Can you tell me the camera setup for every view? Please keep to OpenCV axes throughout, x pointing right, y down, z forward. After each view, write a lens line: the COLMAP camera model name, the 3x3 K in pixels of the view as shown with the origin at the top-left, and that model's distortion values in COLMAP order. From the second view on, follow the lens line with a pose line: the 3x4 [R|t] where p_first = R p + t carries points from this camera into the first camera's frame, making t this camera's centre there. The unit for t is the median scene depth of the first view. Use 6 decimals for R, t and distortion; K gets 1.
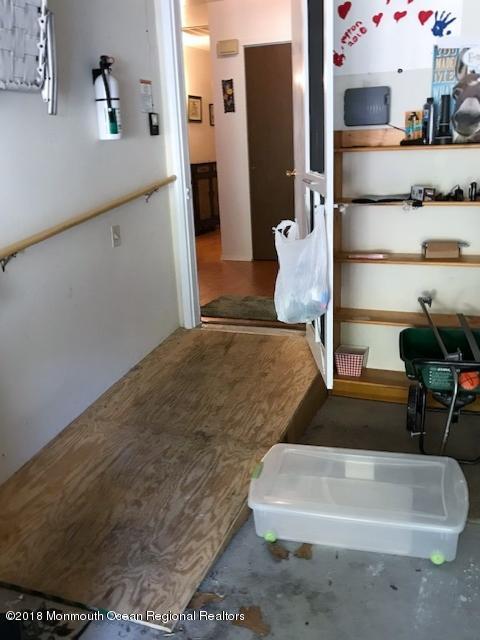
lens RADIAL K [[631.2, 0, 238.8], [0, 631.2, 319.0], [0, 0, 1]] dist [0.023321, 0.000000]
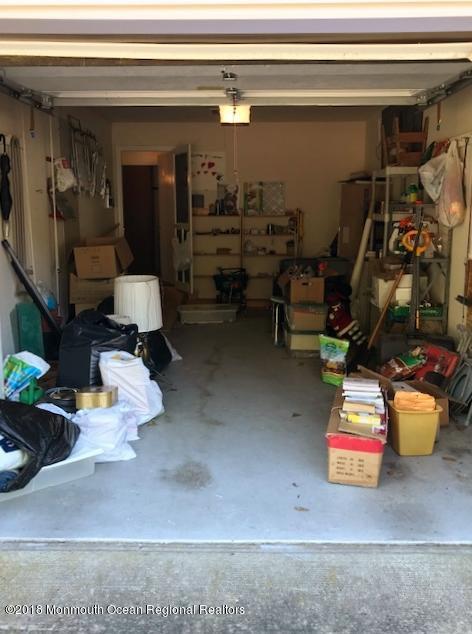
lens RADIAL K [[625.3, 0, 234.9], [0, 625.3, 317.9], [0, 0, 1]] dist [0.023321, 0.000000]
pose [[0.928597, -0.013812, 0.370833, -0.718295], [0.055230, 0.993321, -0.101305, 0.504606], [-0.366957, 0.114553, 0.923158, -1.681415]]
